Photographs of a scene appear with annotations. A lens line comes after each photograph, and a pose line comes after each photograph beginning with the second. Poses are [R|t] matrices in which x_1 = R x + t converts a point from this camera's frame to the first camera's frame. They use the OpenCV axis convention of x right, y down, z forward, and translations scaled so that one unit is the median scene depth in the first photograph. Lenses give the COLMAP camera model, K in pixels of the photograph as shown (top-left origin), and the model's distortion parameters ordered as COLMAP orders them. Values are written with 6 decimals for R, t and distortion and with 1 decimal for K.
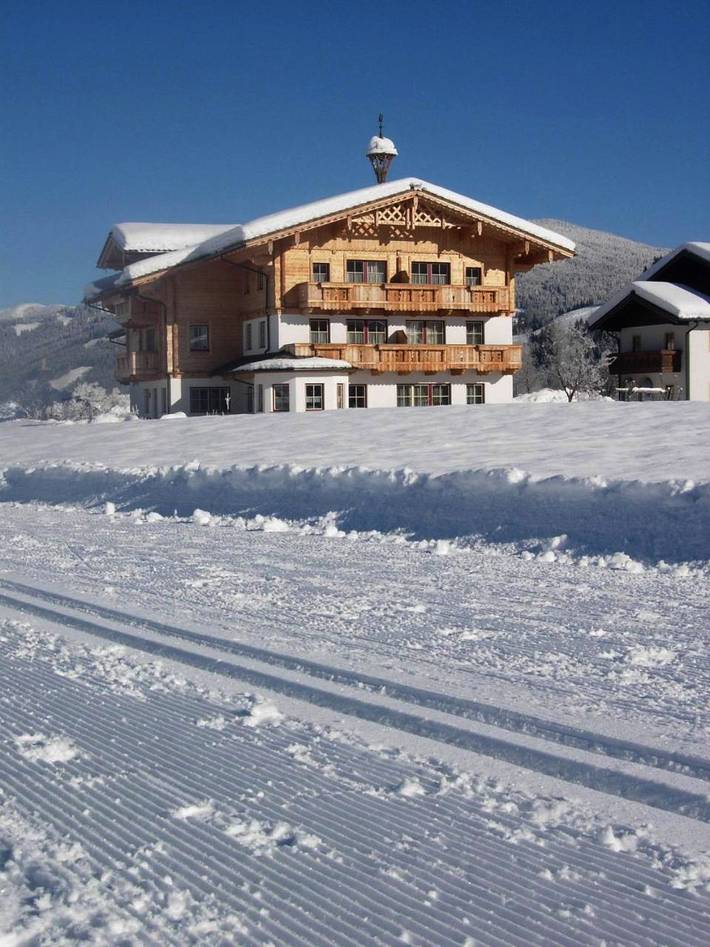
lens RADIAL K [[1041.5, 0, 355.0], [0, 1041.5, 473.5], [0, 0, 1]] dist [-0.018578, -0.008216]
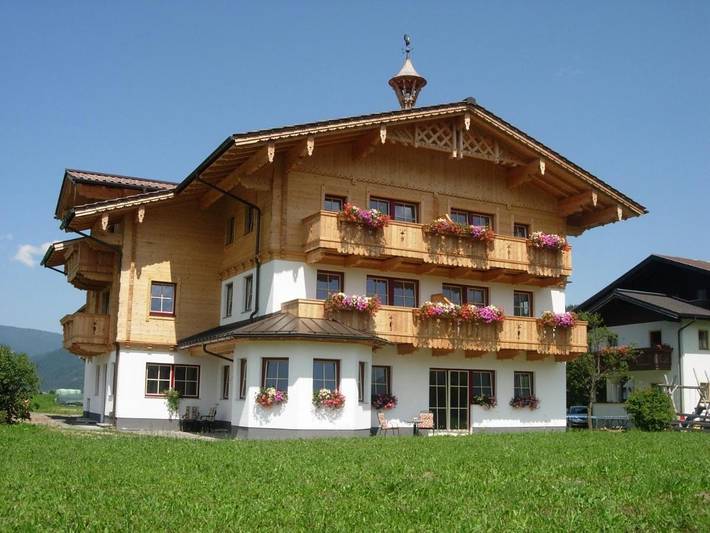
lens RADIAL K [[780.9, 0, 355.0], [0, 780.9, 266.5], [0, 0, 1]] dist [-0.018578, -0.008216]
pose [[0.997448, 0.040407, 0.058867, -0.048744], [-0.025689, 0.972340, -0.232151, -0.027783], [-0.066619, 0.230046, 0.970897, 0.475696]]
